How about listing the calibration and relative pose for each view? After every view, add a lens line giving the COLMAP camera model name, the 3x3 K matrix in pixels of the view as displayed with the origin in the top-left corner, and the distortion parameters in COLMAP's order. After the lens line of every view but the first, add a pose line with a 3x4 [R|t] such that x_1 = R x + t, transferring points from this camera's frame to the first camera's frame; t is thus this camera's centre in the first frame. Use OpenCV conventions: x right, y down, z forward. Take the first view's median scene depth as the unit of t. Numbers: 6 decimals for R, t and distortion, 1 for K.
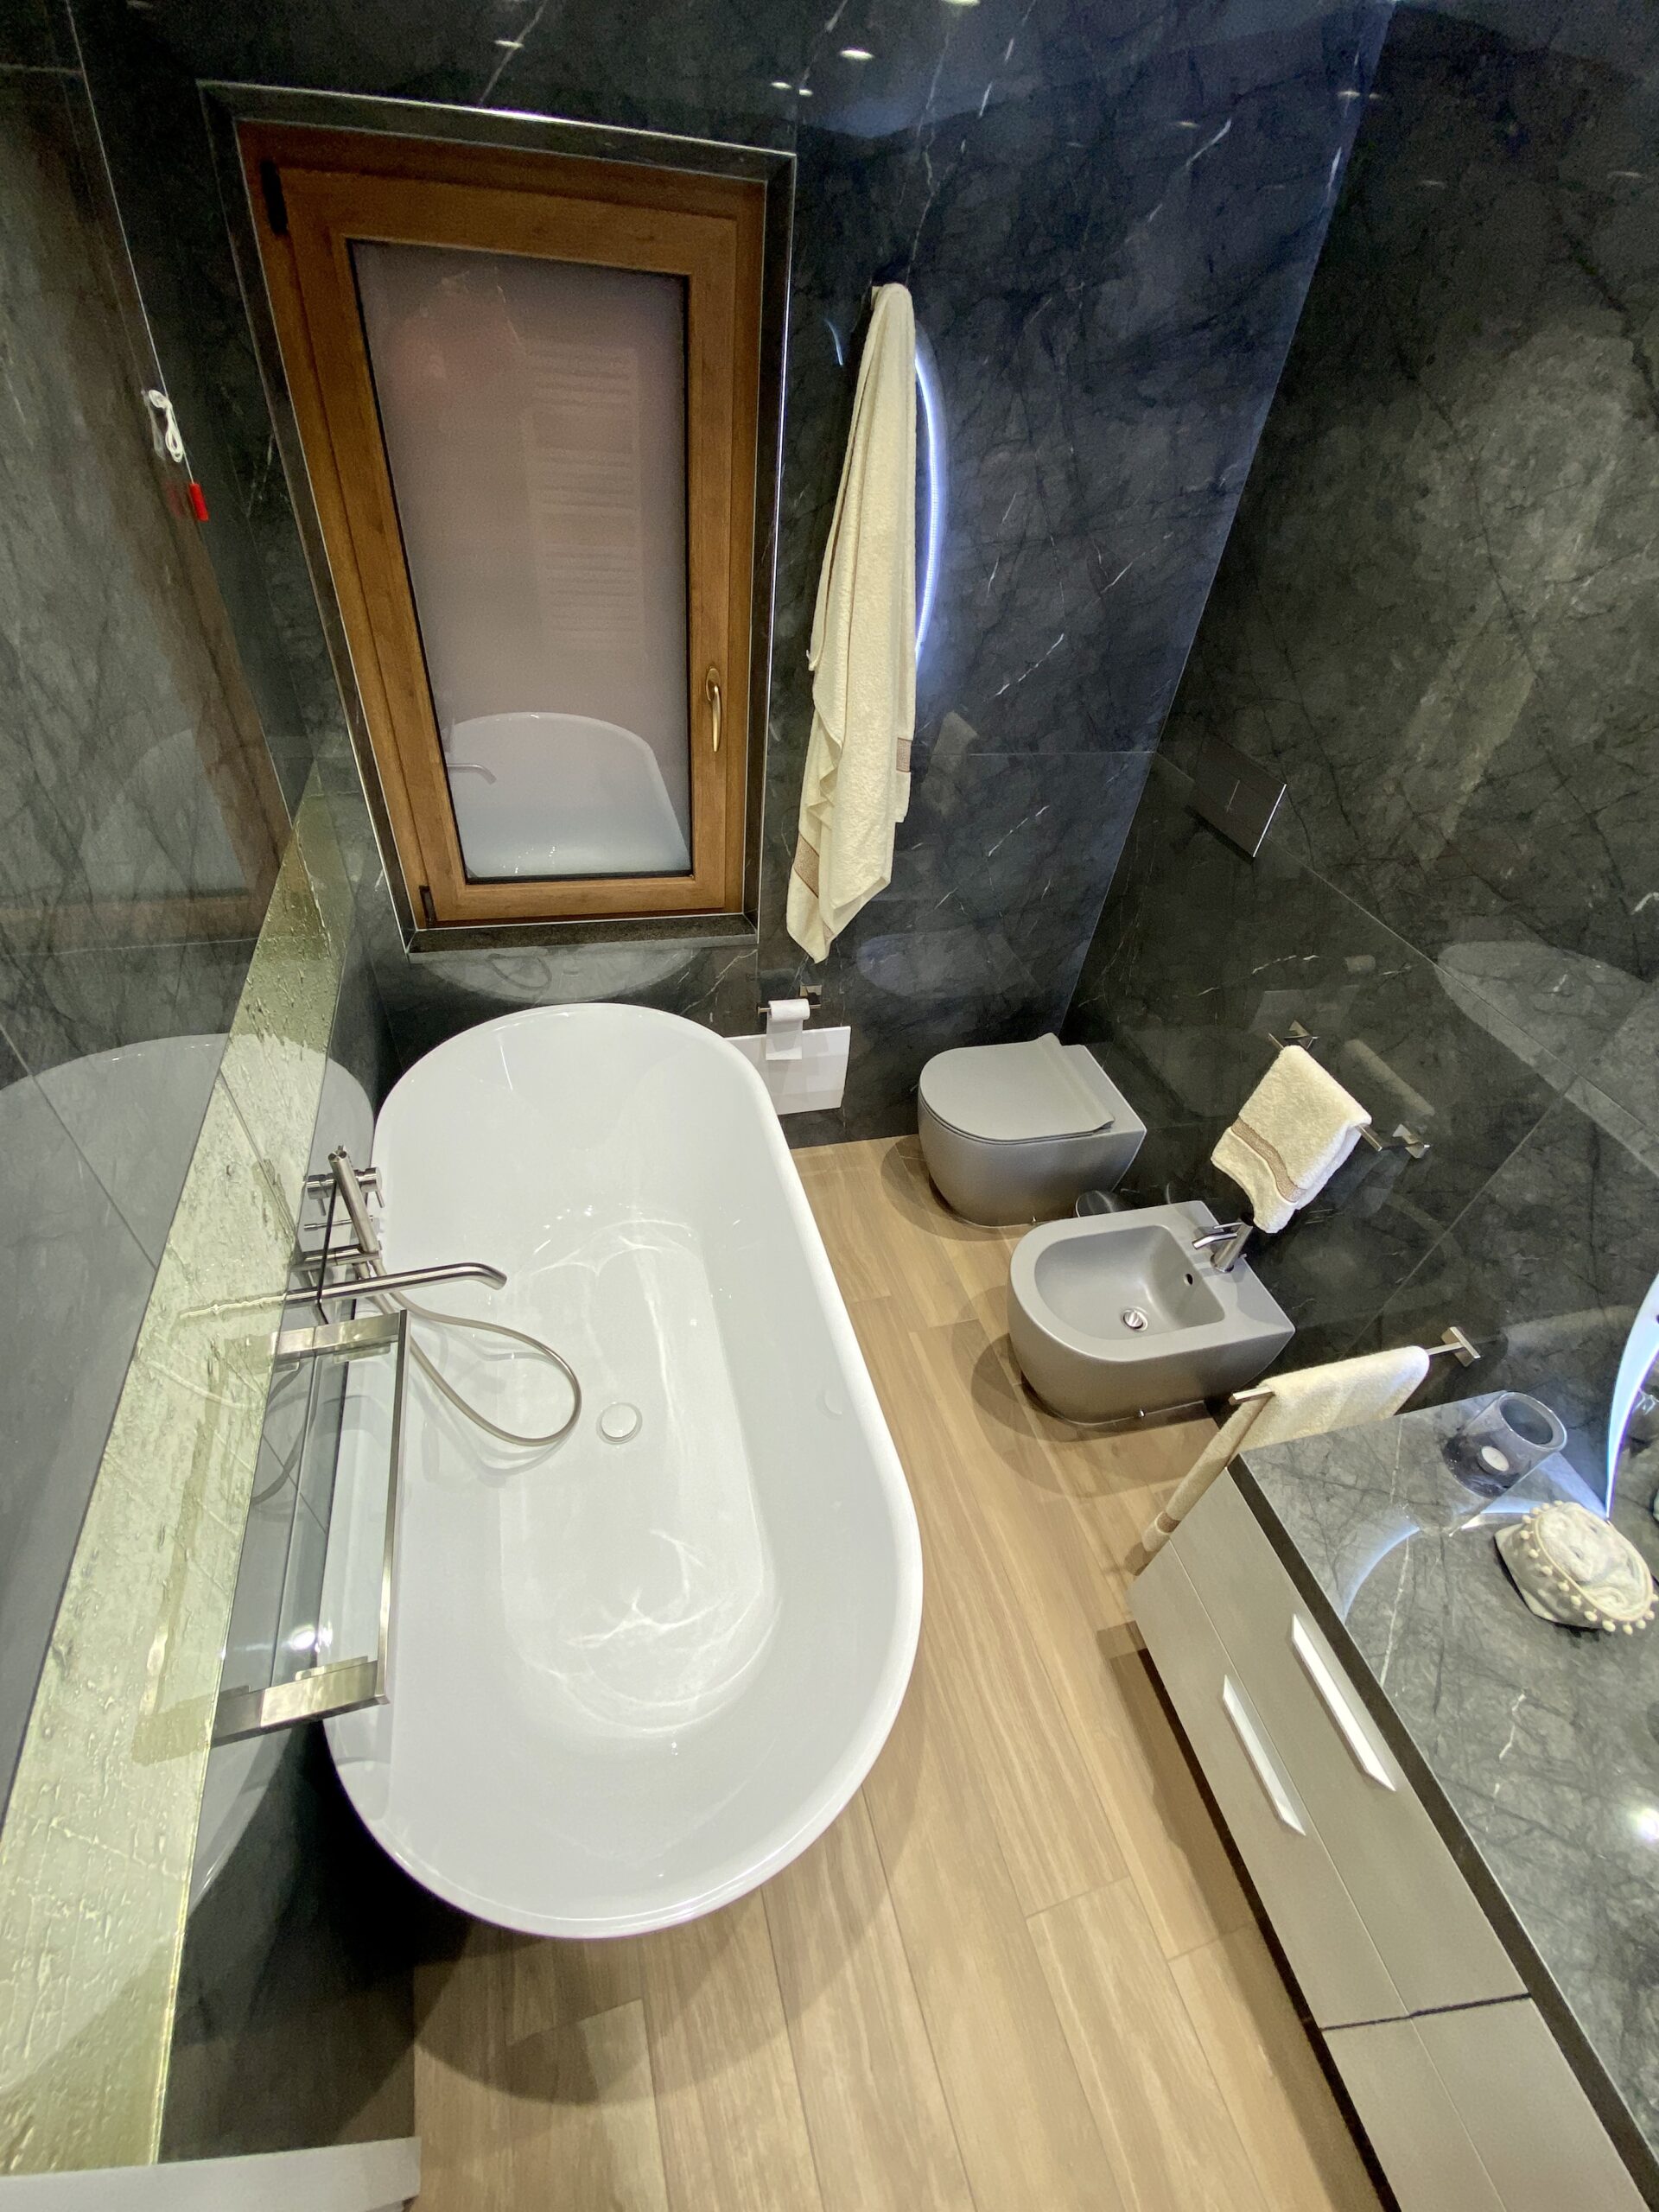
lens RADIAL K [[886.7, 0, 844.2], [0, 886.7, 1110.3], [0, 0, 1]] dist [0.025786, -0.025210]
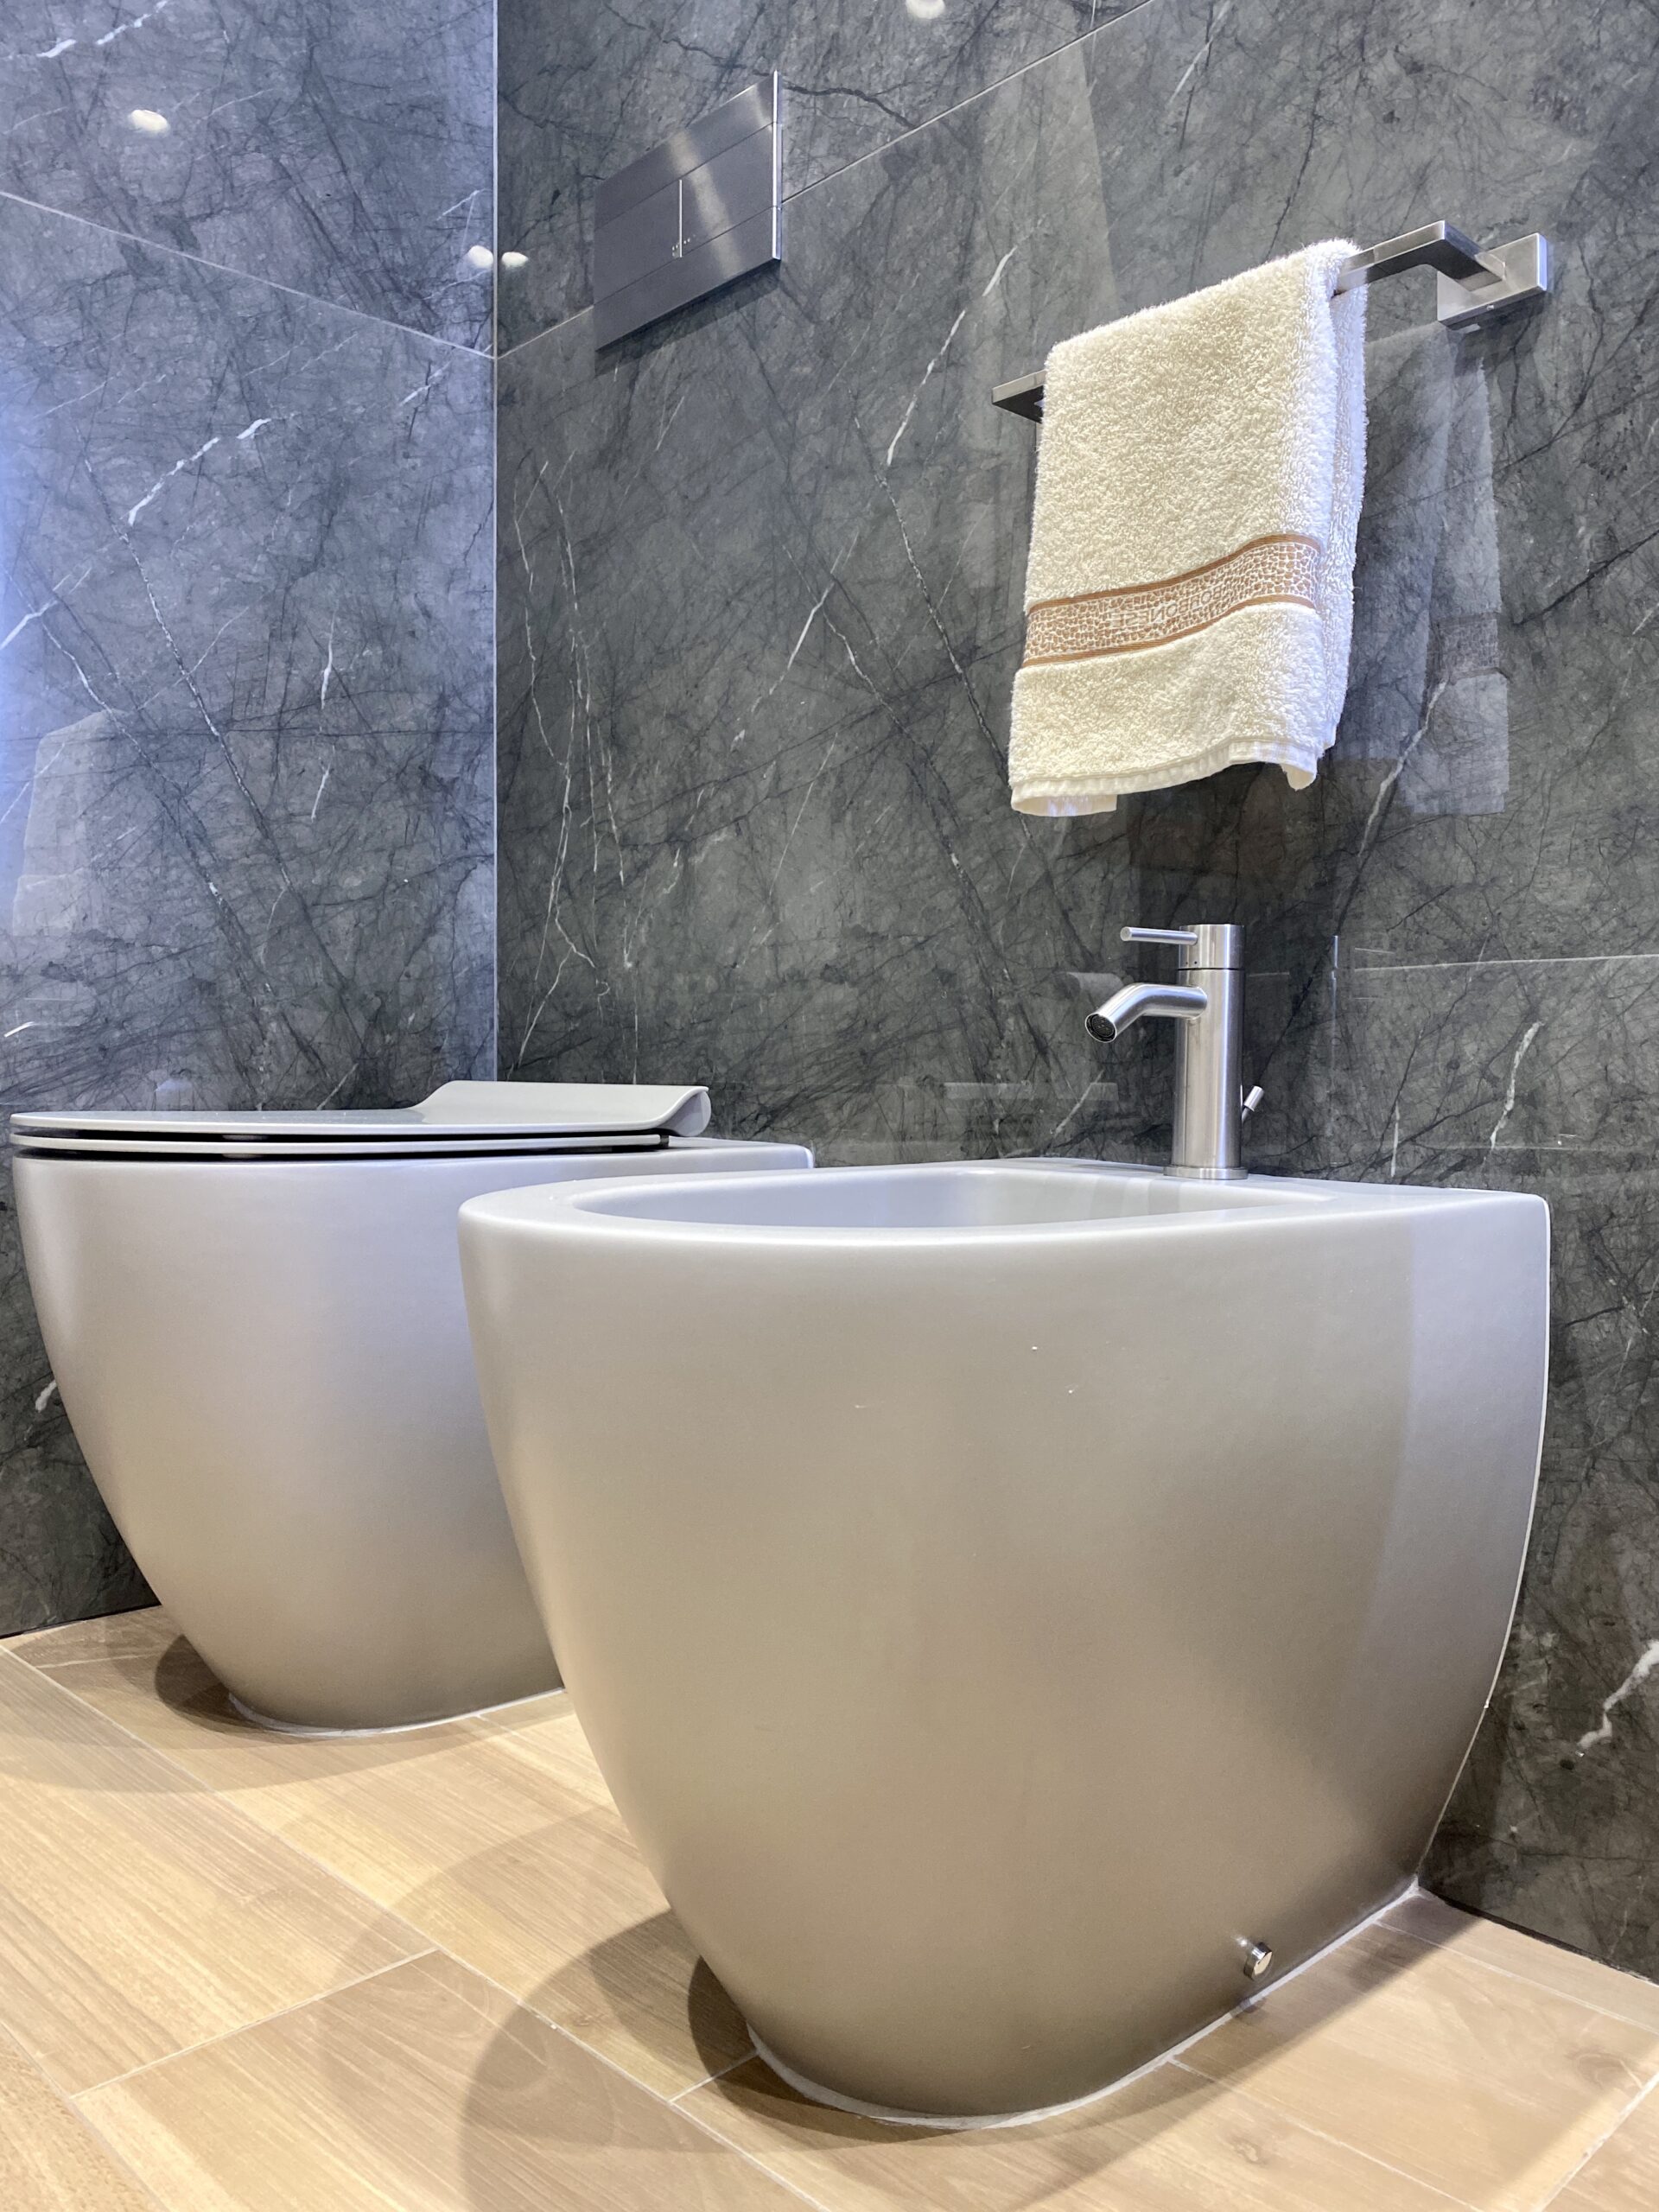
lens RADIAL K [[1685.0, 0, 829.5], [0, 1685.0, 1106.0], [0, 0, 1]] dist [0.008854, -0.000964]
pose [[0.882306, -0.109186, 0.457837, 0.091650], [0.374385, 0.752331, -0.542065, 0.445641], [-0.285259, 0.649674, 0.704663, 0.728944]]
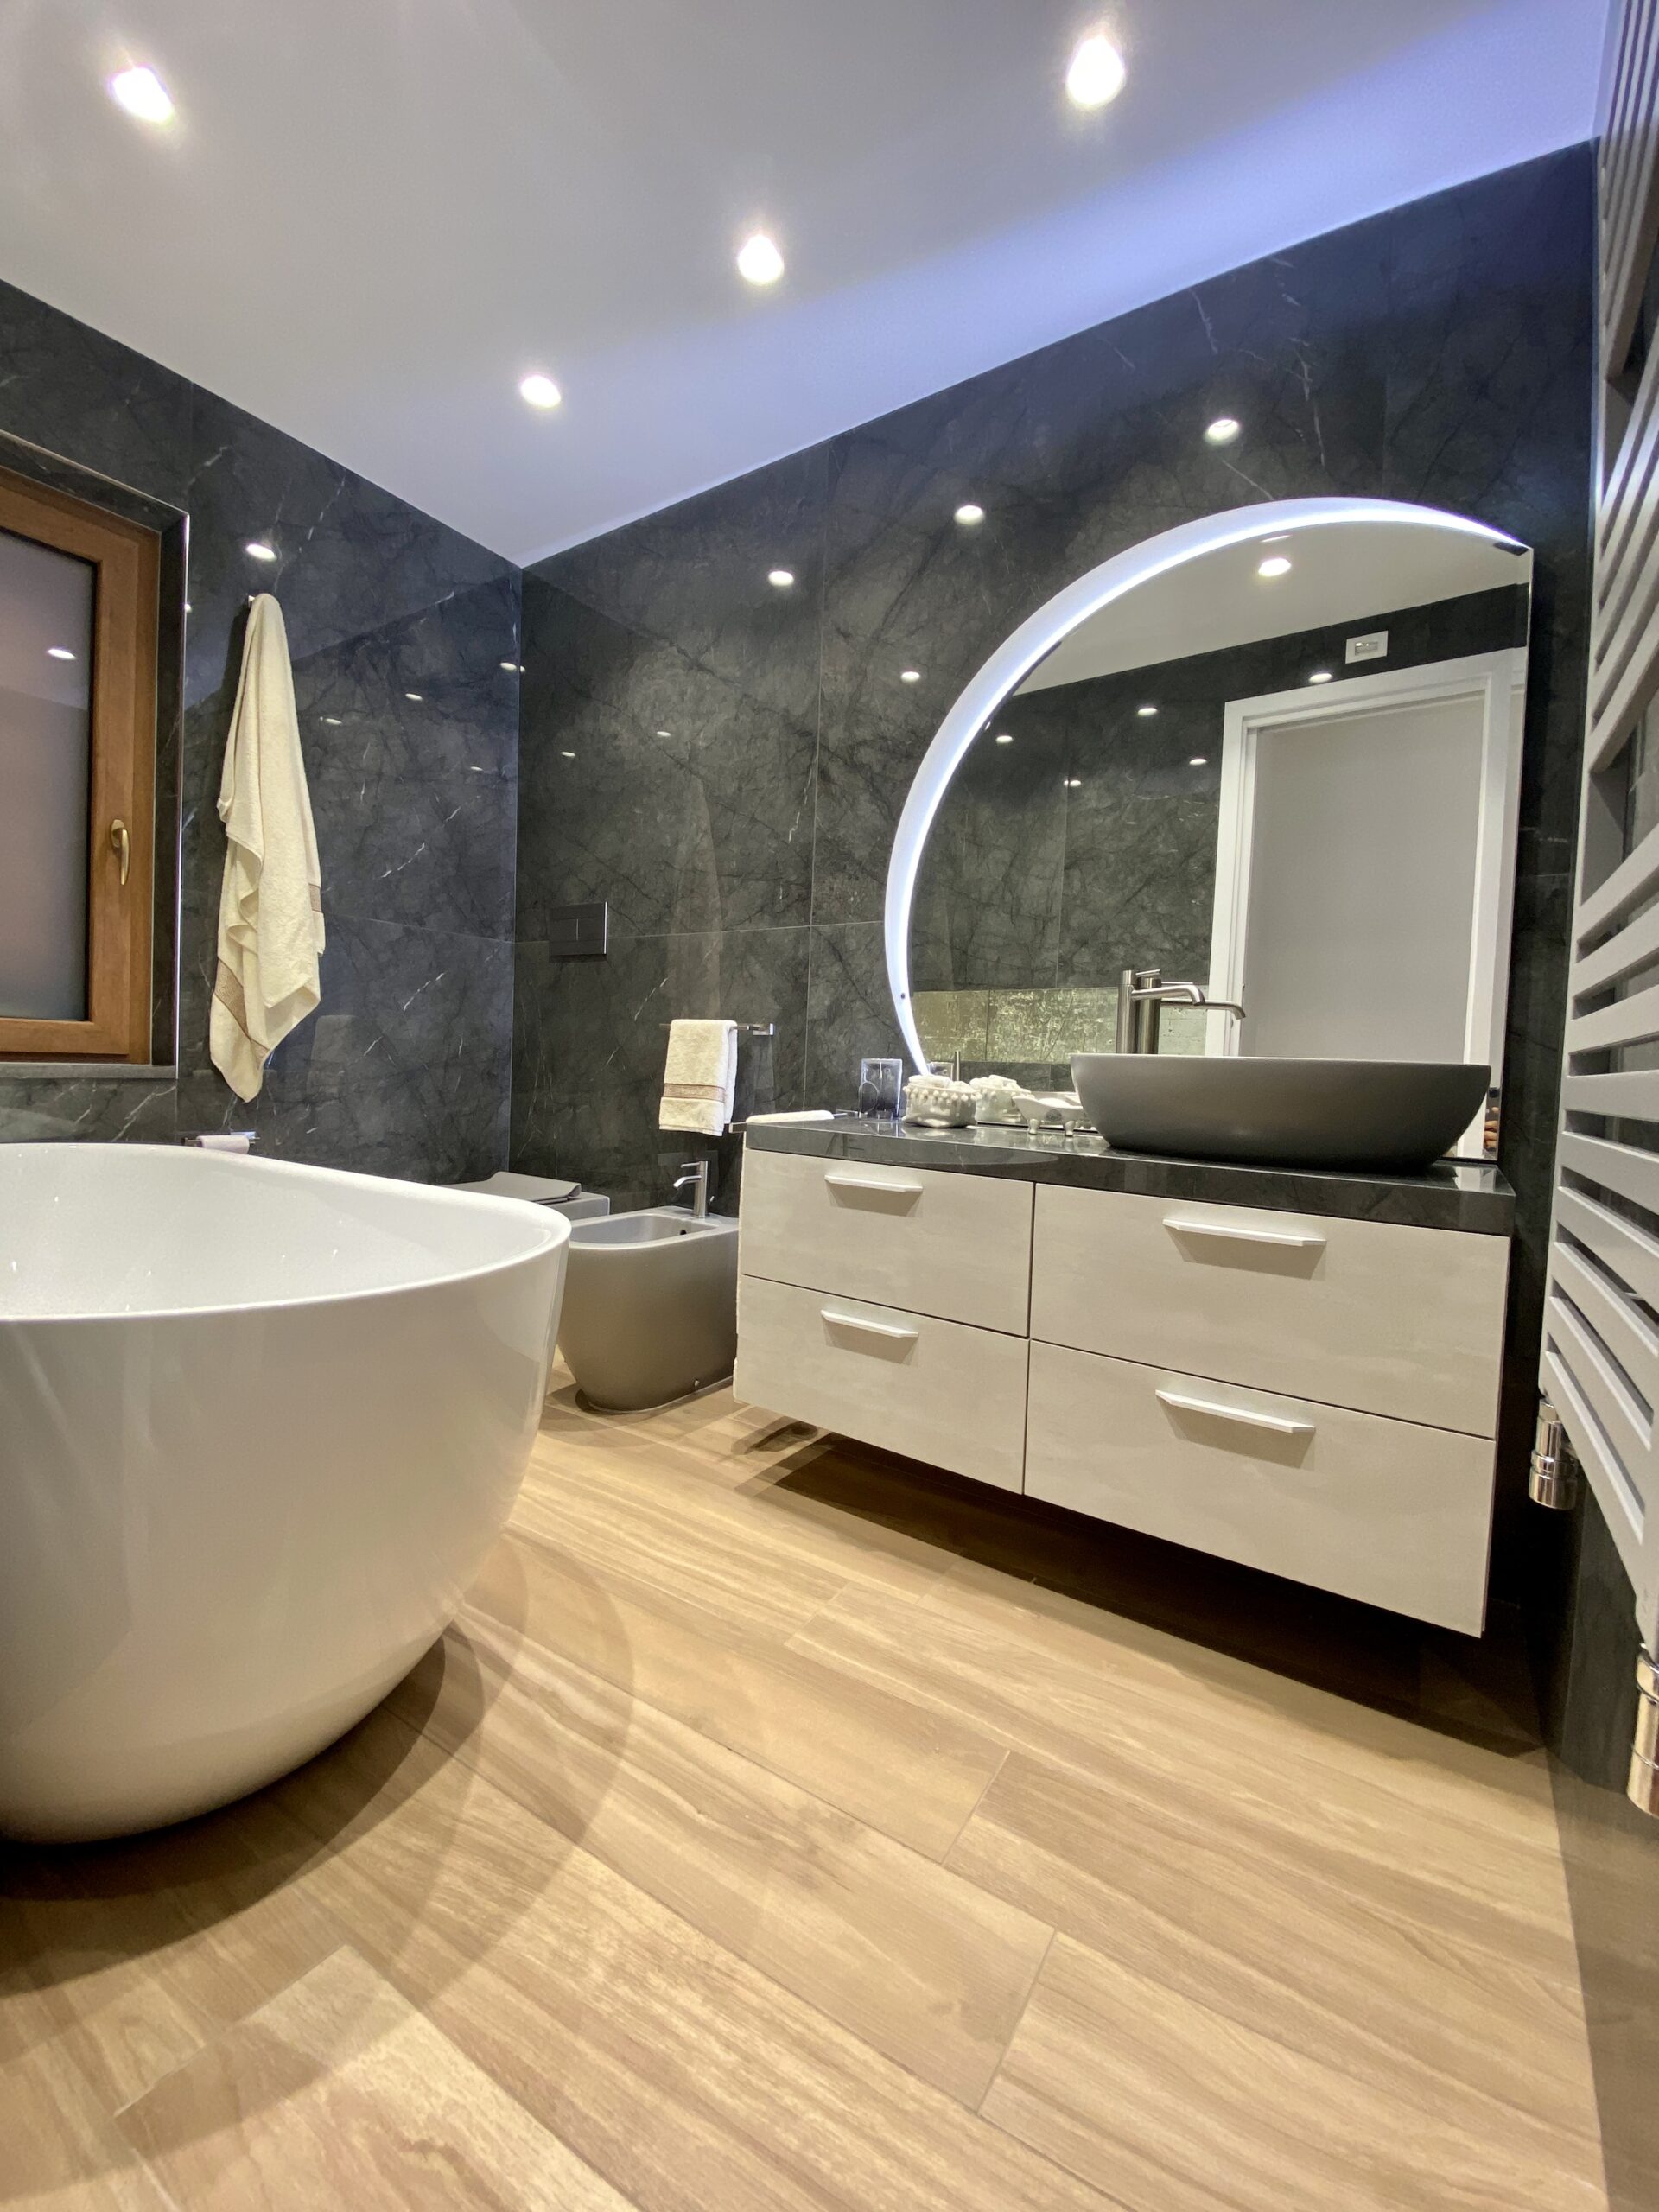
lens RADIAL K [[886.7, 0, 844.2], [0, 886.7, 1110.3], [0, 0, 1]] dist [0.025786, -0.025210]
pose [[0.751591, -0.103047, 0.651531, -0.232732], [0.467579, 0.779926, -0.416034, 0.737289], [-0.465275, 0.617330, 0.634368, 0.050163]]
